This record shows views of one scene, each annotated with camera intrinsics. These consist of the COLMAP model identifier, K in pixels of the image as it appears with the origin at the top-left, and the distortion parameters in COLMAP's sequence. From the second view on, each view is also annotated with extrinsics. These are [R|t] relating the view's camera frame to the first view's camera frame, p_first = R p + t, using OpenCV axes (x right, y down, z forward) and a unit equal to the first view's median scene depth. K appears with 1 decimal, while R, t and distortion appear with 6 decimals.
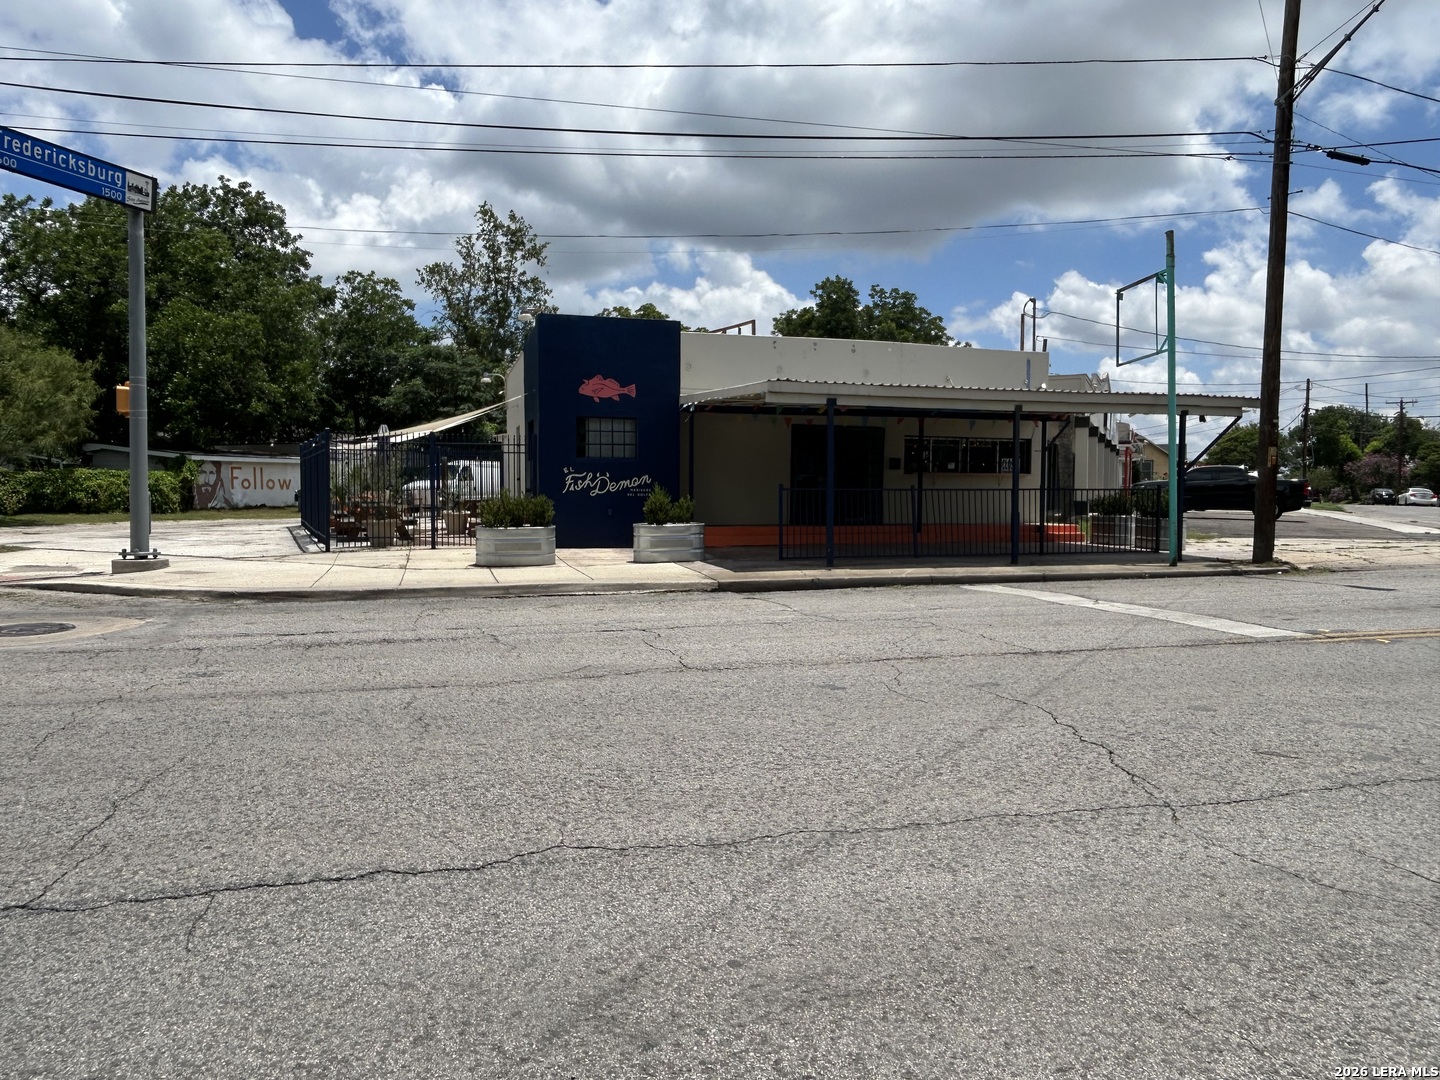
lens RADIAL K [[985.7, 0, 720.0], [0, 985.7, 540.0], [0, 0, 1]] dist [-0.014682, -0.000872]
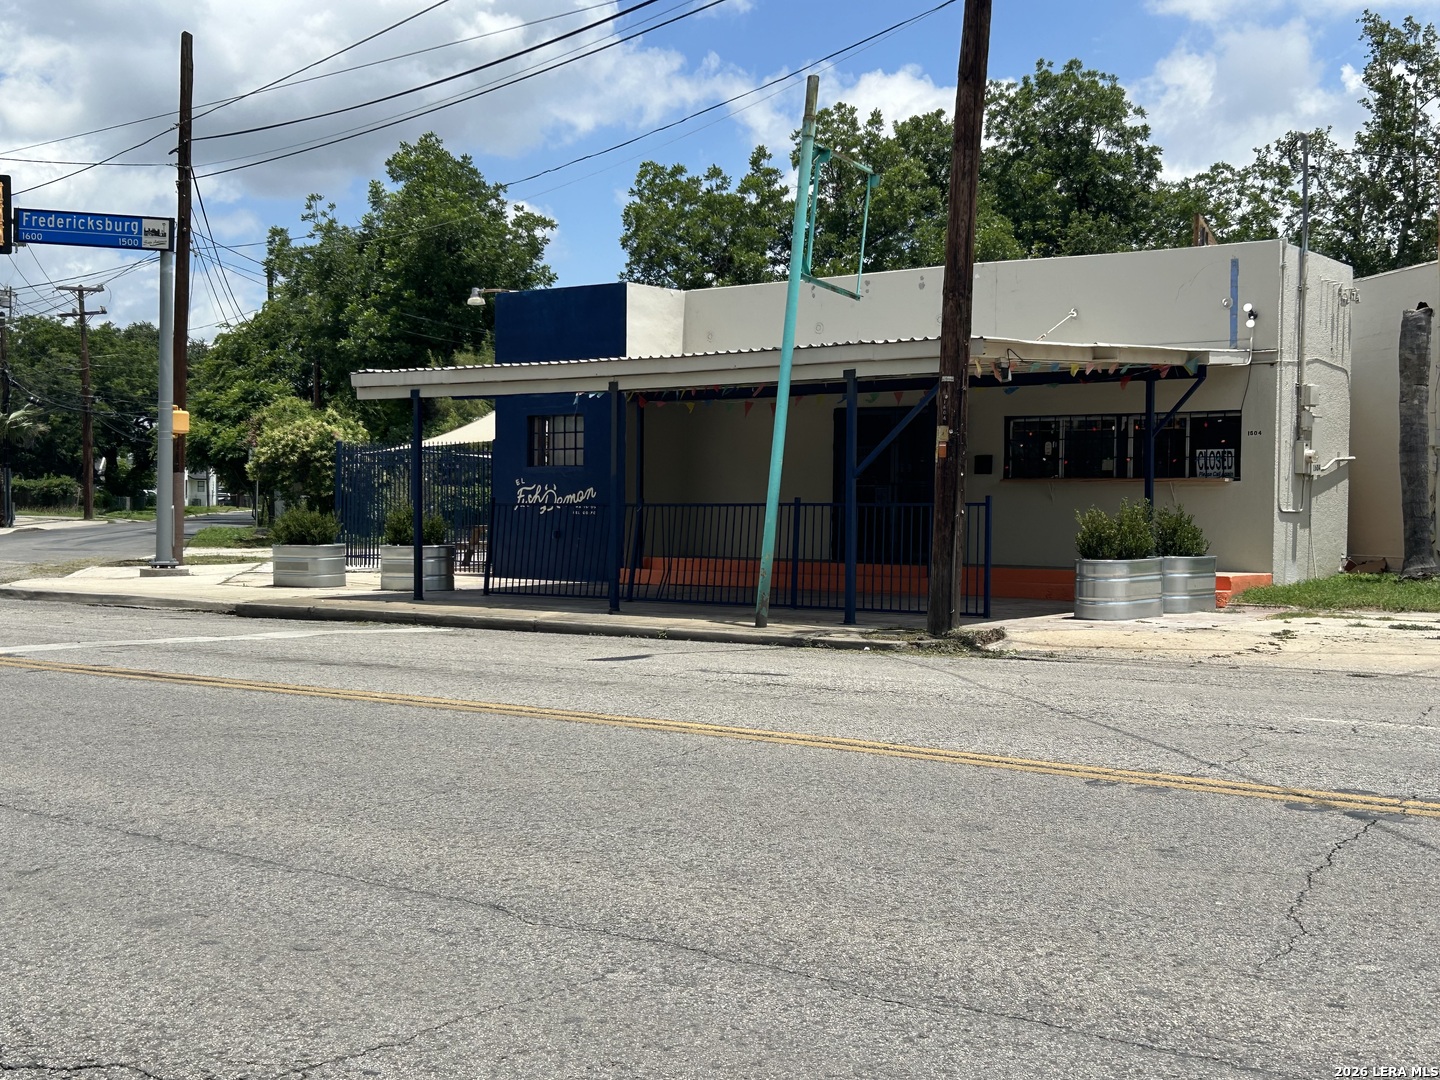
lens RADIAL K [[1749.3, 0, 720.0], [0, 1749.3, 540.0], [0, 0, 1]] dist [0.189101, -0.591863]
pose [[0.584590, 0.015150, -0.811188, 1.112422], [-0.046355, 0.998816, -0.014751, -0.009263], [0.810004, 0.046226, 0.584600, 0.286329]]
